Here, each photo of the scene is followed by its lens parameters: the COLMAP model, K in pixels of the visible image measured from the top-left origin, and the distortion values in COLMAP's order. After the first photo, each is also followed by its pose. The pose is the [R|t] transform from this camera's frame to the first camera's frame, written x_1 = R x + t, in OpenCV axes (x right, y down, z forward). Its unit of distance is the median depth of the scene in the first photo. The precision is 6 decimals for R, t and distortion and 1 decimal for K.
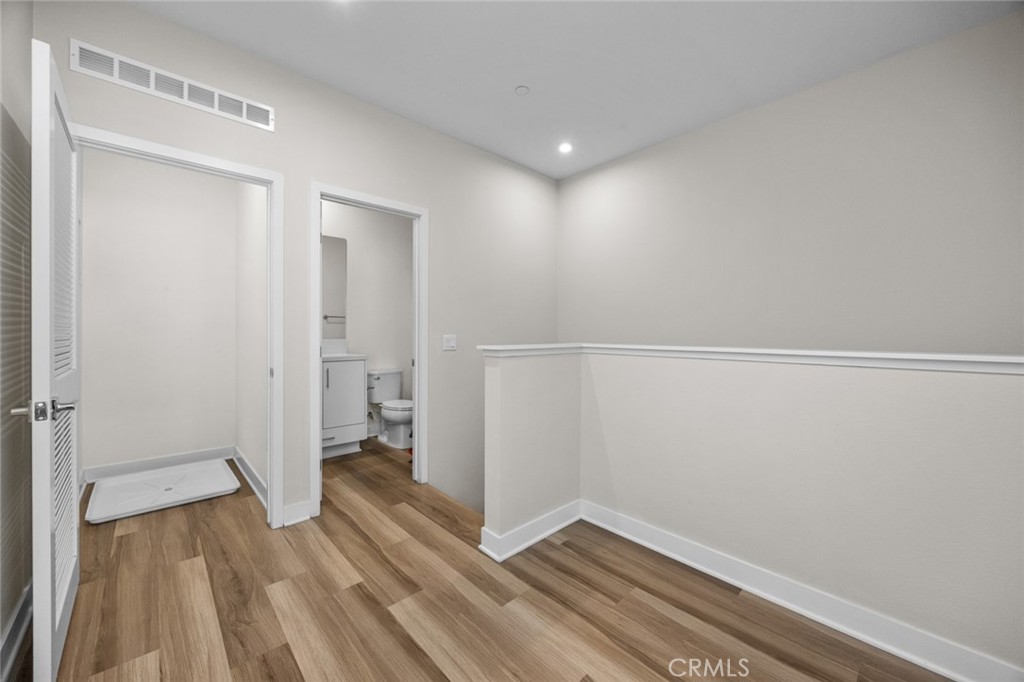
lens RADIAL K [[386.5, 0, 510.4], [0, 386.5, 338.3], [0, 0, 1]] dist [-0.007149, 0.000515]
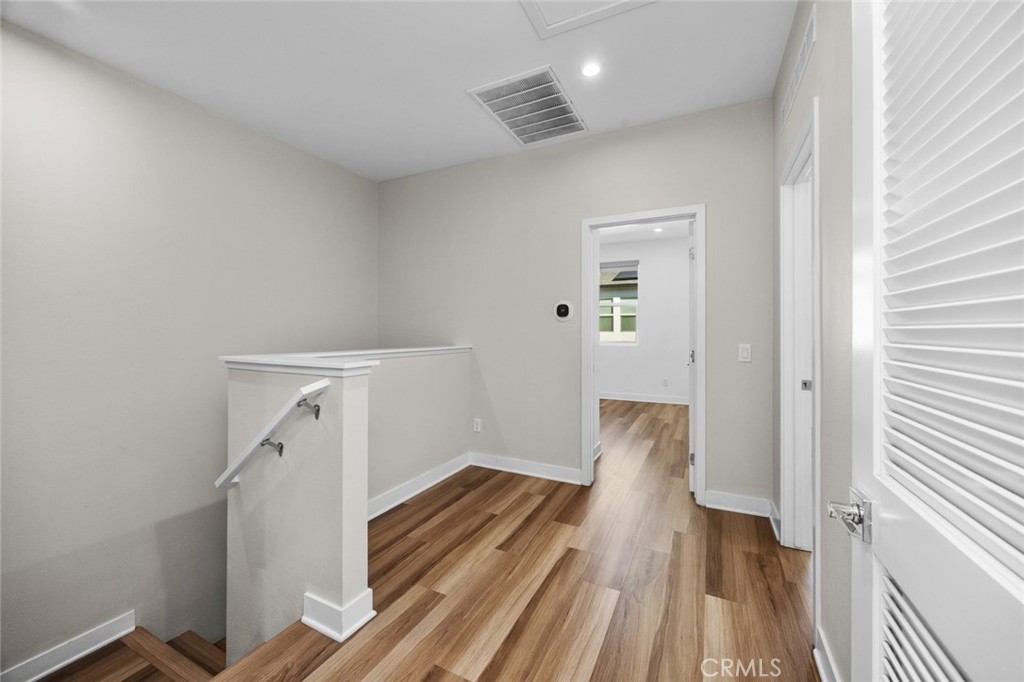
lens RADIAL K [[400.0, 0, 513.8], [0, 400.0, 334.6], [0, 0, 1]] dist [-0.003540, -0.001035]
pose [[-0.360679, -0.010891, 0.932626, -1.130472], [0.007312, 0.999868, 0.014504, -0.058248], [-0.932661, 0.012050, -0.360552, 1.211655]]
